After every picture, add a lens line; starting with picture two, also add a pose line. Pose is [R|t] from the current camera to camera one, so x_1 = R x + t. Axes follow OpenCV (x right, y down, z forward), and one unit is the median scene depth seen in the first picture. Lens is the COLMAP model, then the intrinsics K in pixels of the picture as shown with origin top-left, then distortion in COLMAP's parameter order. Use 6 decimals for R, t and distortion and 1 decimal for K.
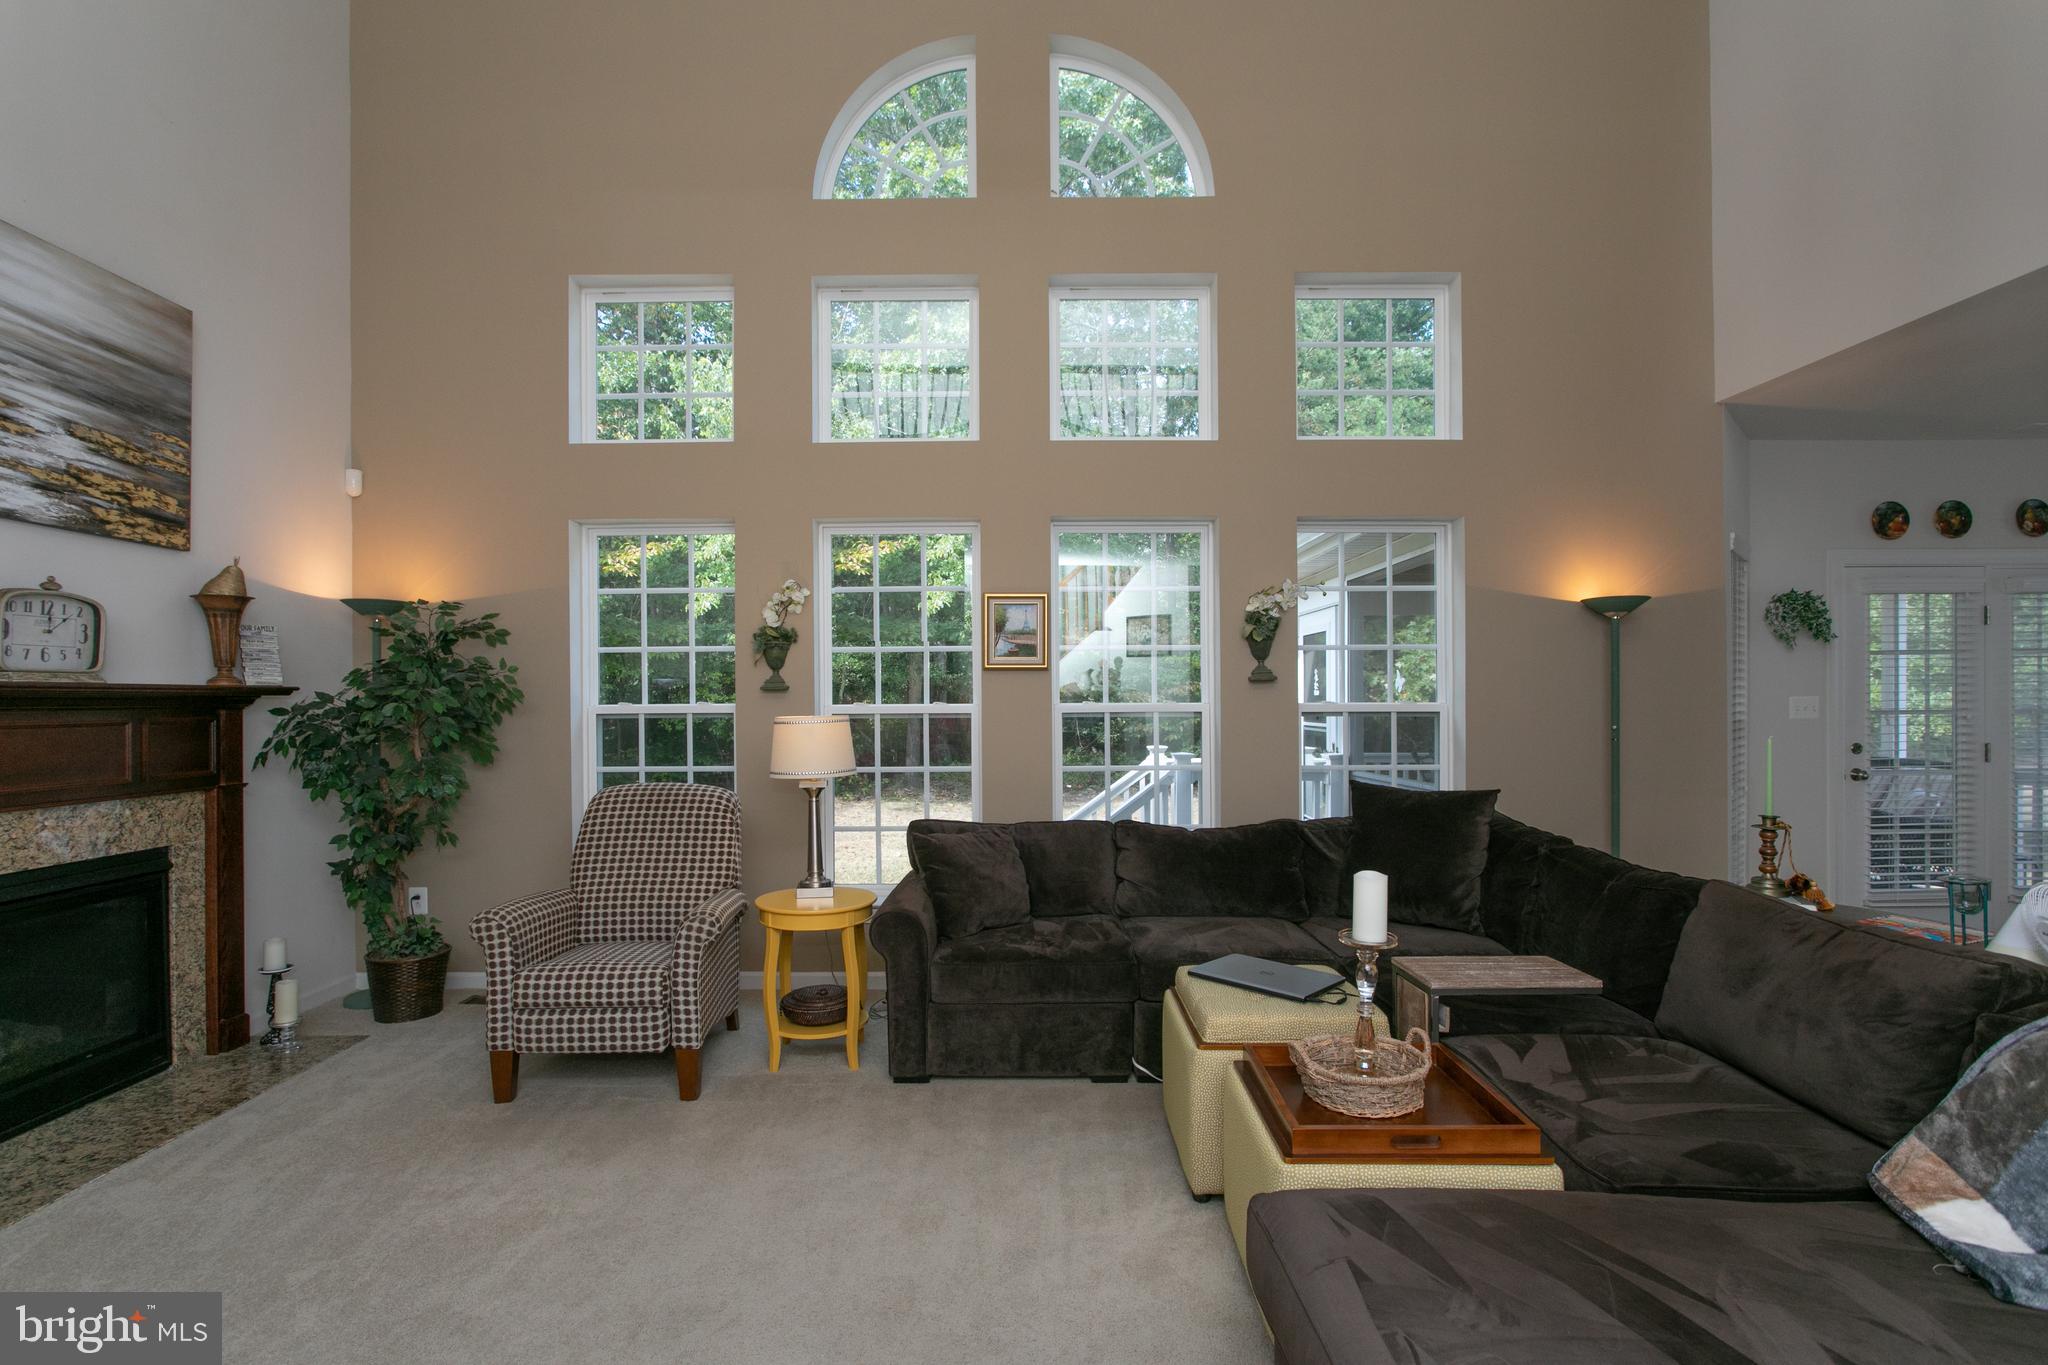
lens RADIAL K [[980.4, 0, 1024.0], [0, 980.4, 682.5], [0, 0, 1]] dist [-0.012136, 0.009840]
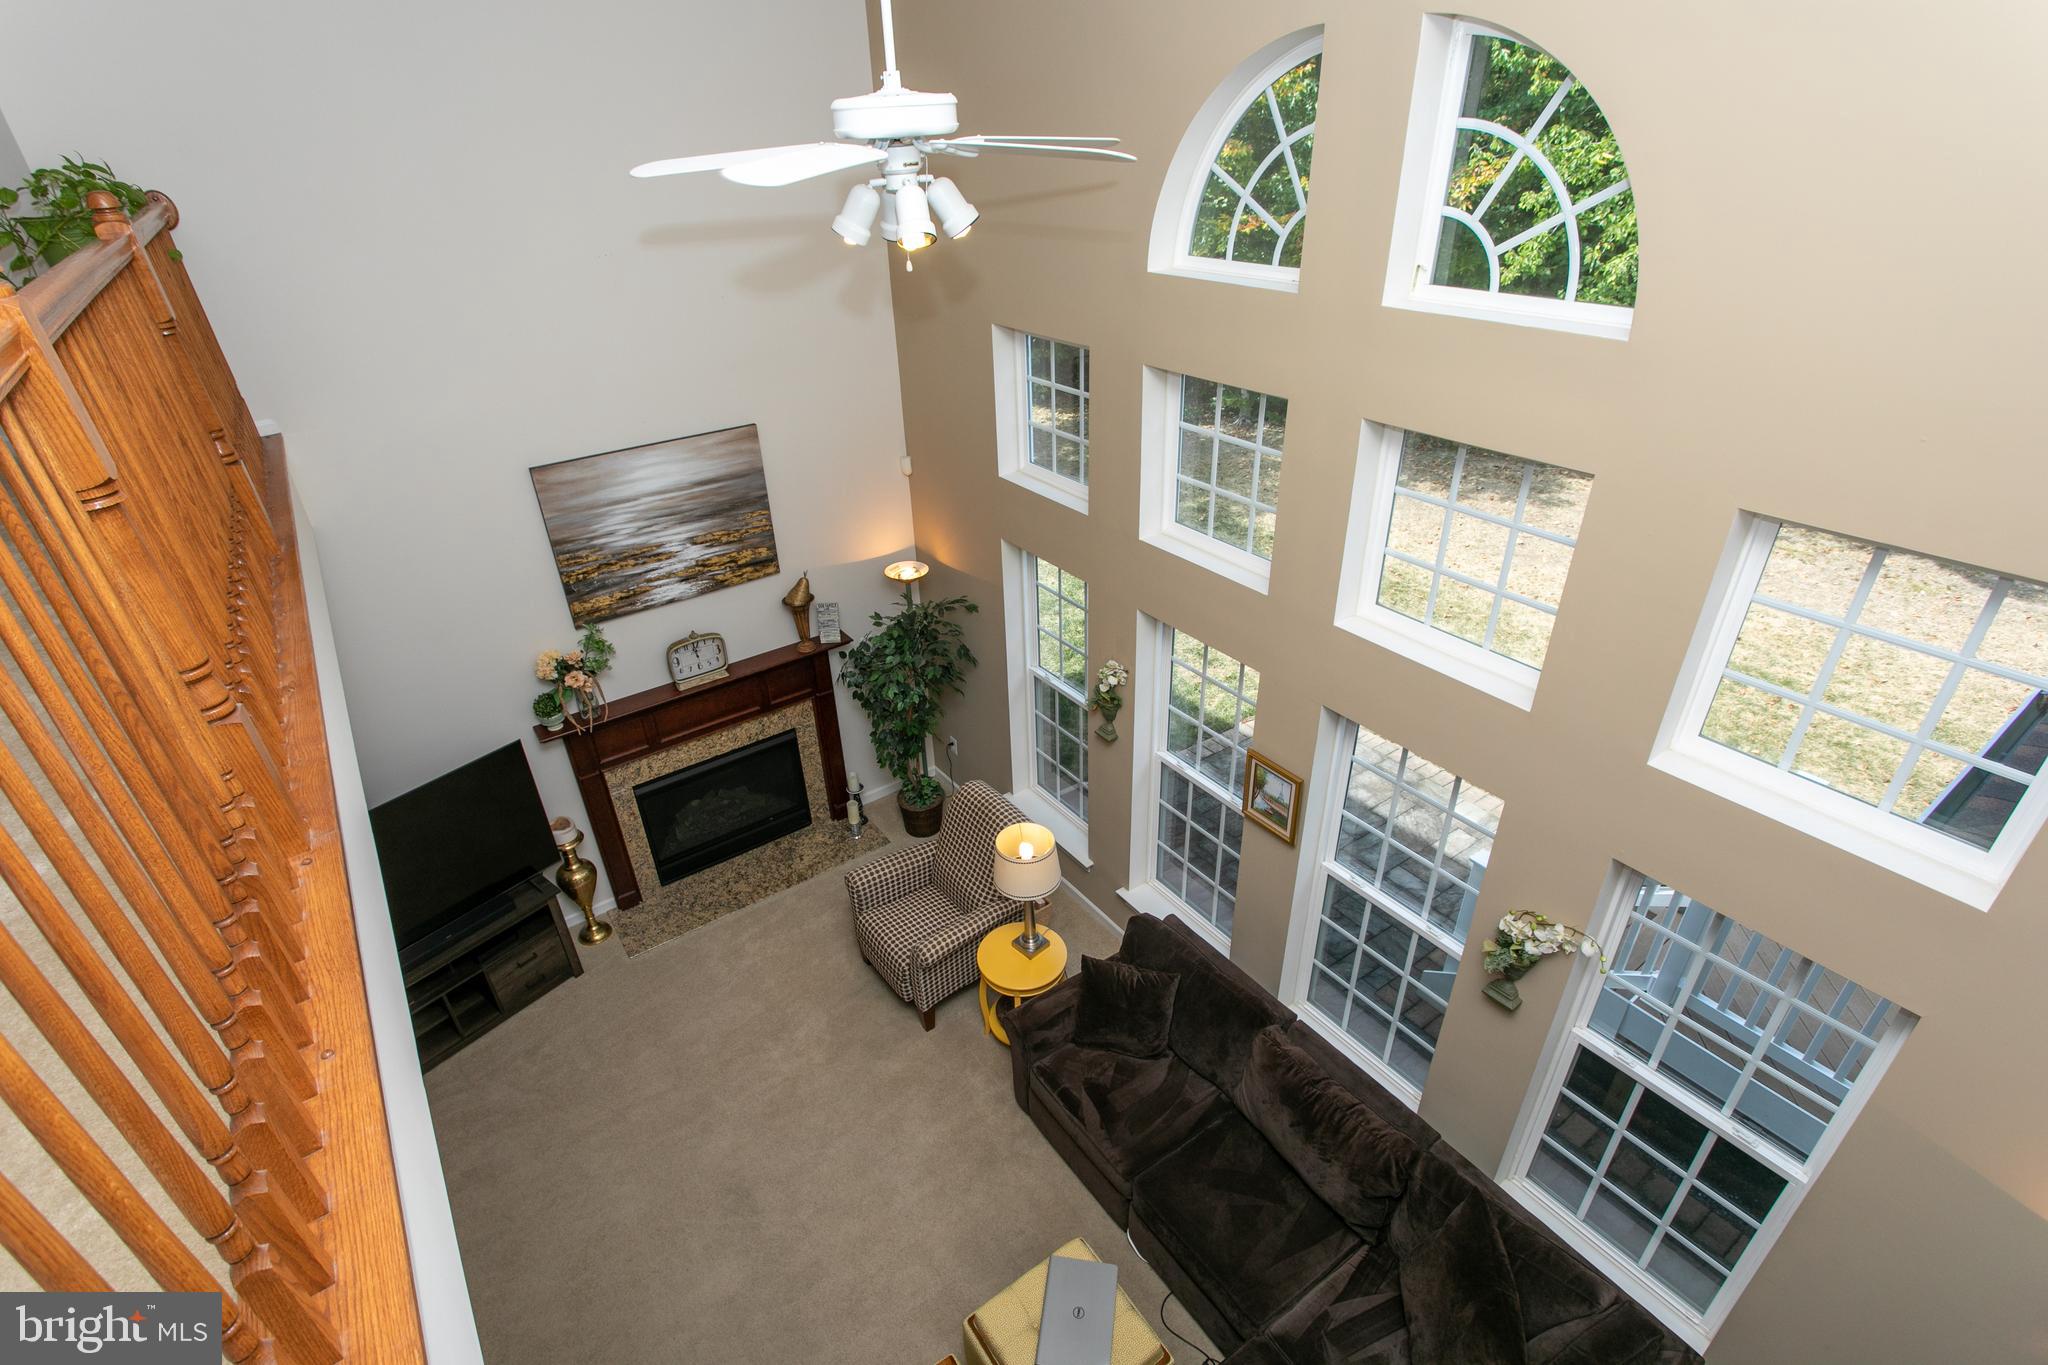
lens RADIAL K [[980.4, 0, 1024.0], [0, 980.4, 682.5], [0, 0, 1]] dist [-0.012136, 0.009840]
pose [[0.575801, 0.406764, -0.709222, 0.610282], [0.029080, 0.856717, 0.514967, -0.816060], [0.817072, -0.317143, 0.481470, 0.502476]]
